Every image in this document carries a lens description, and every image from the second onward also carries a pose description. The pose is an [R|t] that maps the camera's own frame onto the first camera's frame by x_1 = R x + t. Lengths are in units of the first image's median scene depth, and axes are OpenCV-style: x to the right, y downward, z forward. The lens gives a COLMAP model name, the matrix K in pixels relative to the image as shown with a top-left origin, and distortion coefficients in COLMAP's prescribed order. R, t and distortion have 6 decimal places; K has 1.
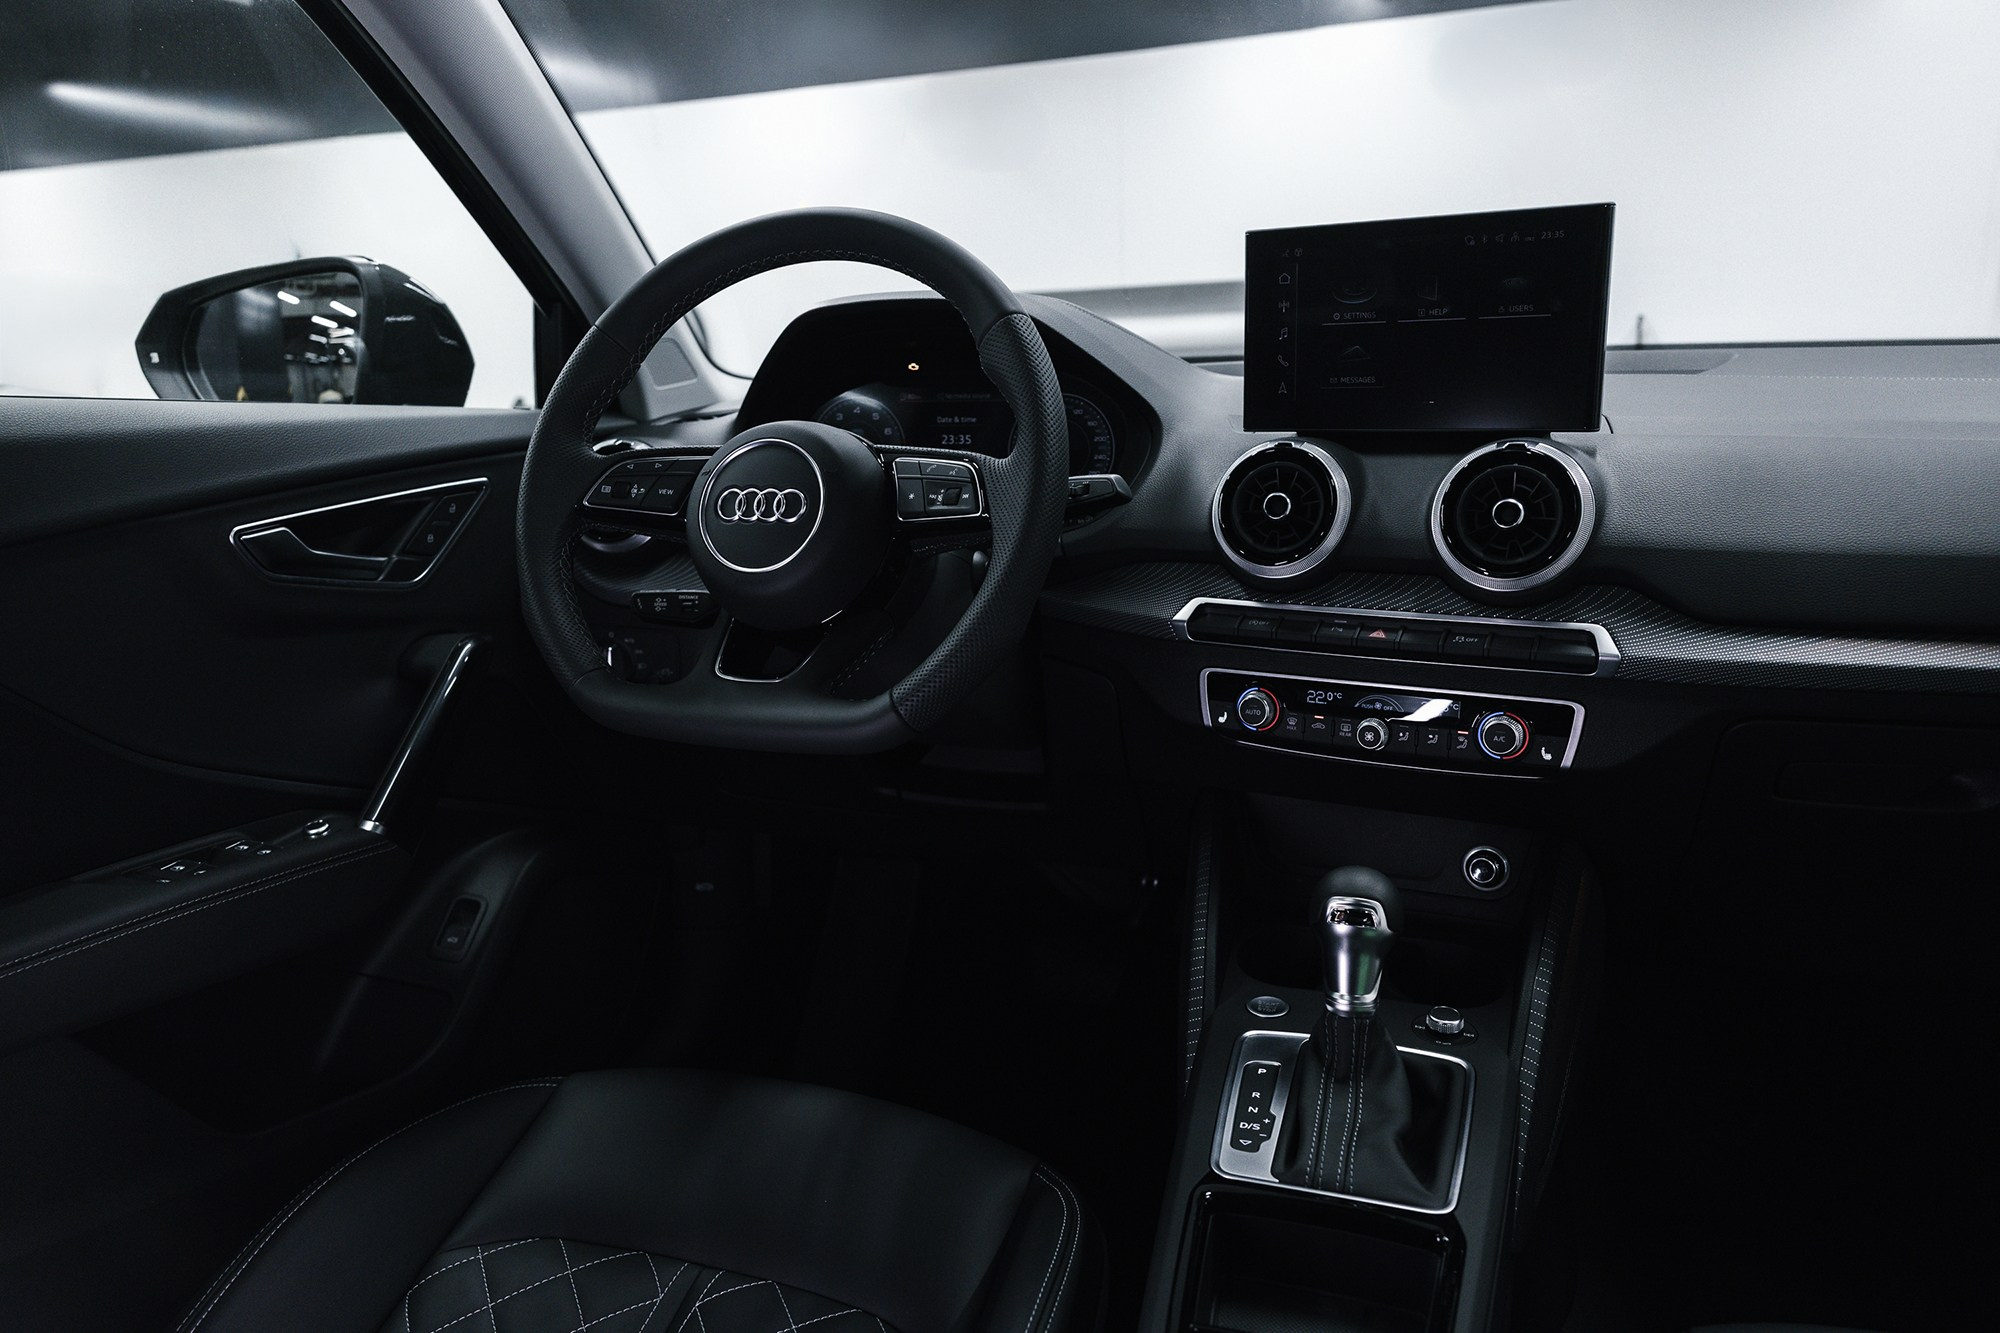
lens RADIAL K [[1324.7, 0, 986.2], [0, 1324.7, 666.5], [0, 0, 1]] dist [0.009859, 0.003179]
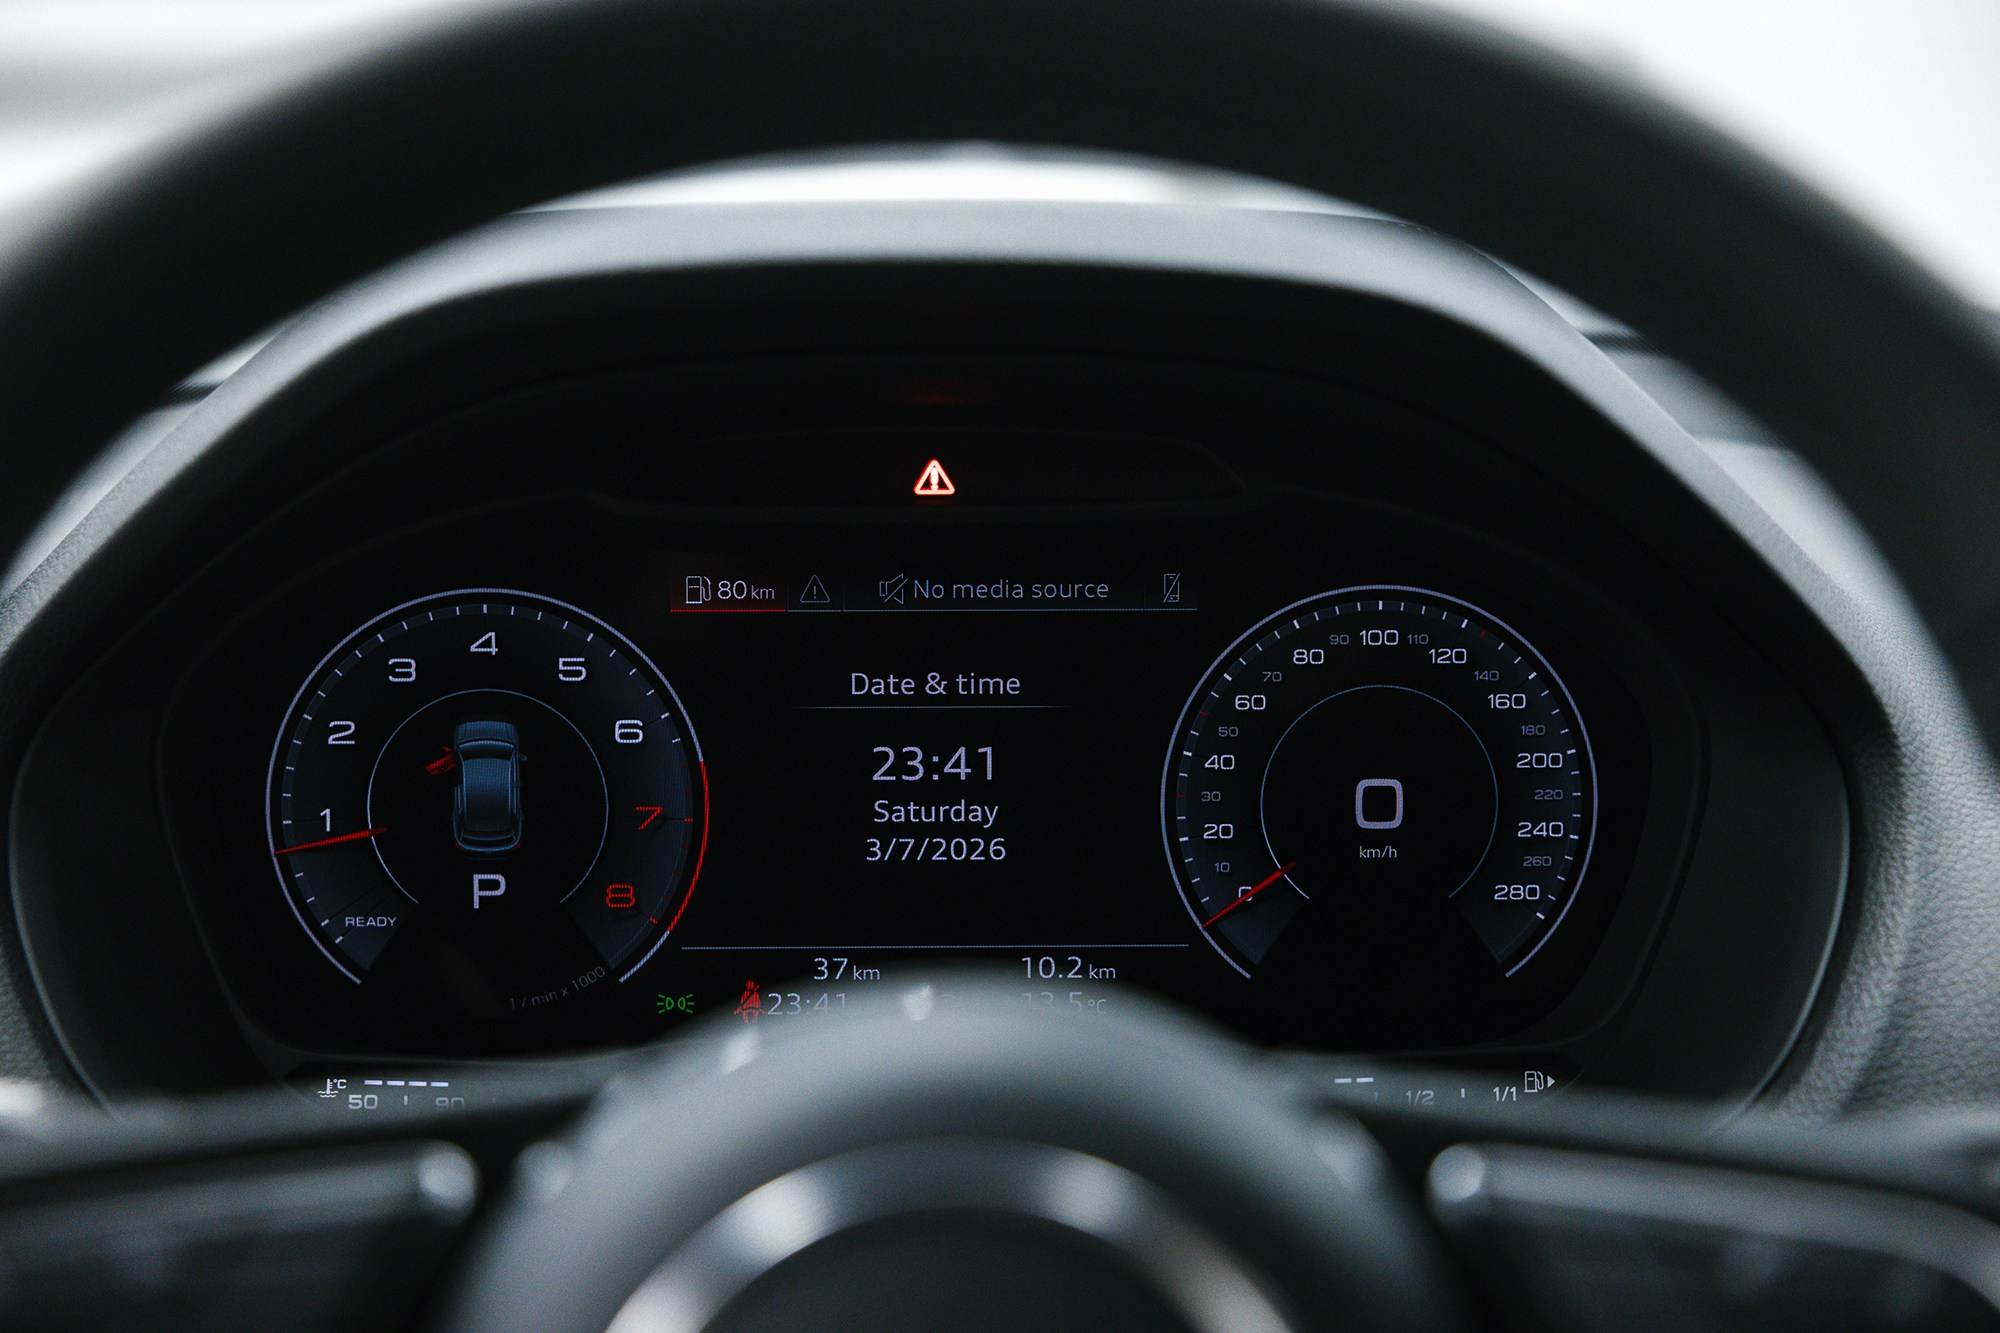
lens RADIAL K [[3326.9, 0, 1001.6], [0, 3326.9, 666.9], [0, 0, 1]] dist [-0.000729, 0.000000]
pose [[0.932424, -0.040949, 0.359038, -0.293464], [0.061124, 0.997115, -0.045015, -0.203405], [-0.356158, 0.063919, 0.932237, 0.531111]]
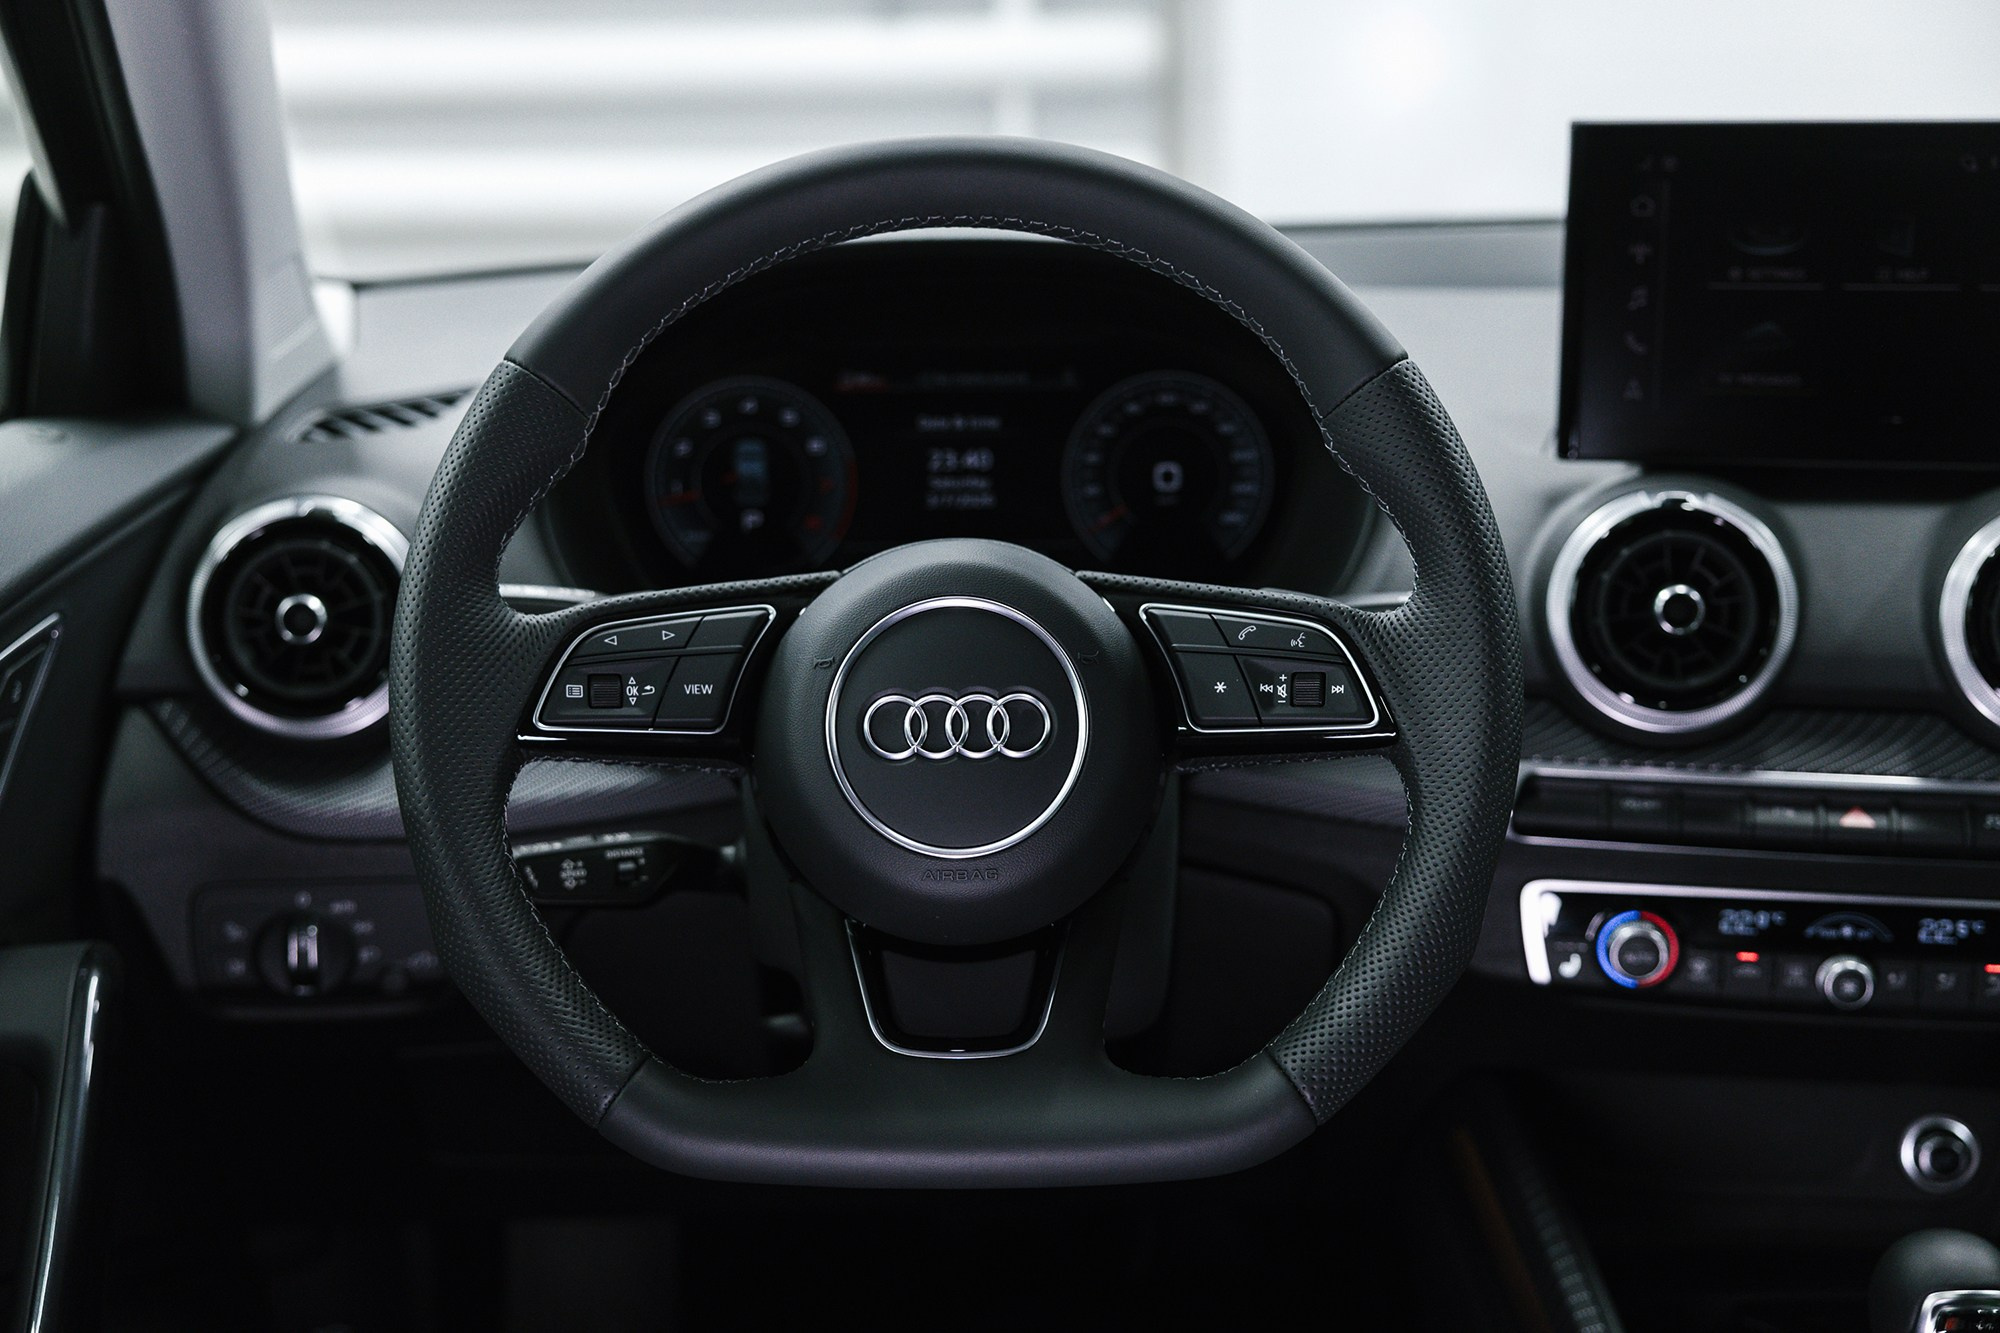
lens RADIAL K [[2742.8, 0, 996.0], [0, 2742.8, 674.7], [0, 0, 1]] dist [0.032733, 0.000000]
pose [[0.939149, -0.085645, 0.332662, -0.478366], [0.069660, 0.995782, 0.059707, -0.190397], [-0.336373, -0.032901, 0.941154, -0.038579]]
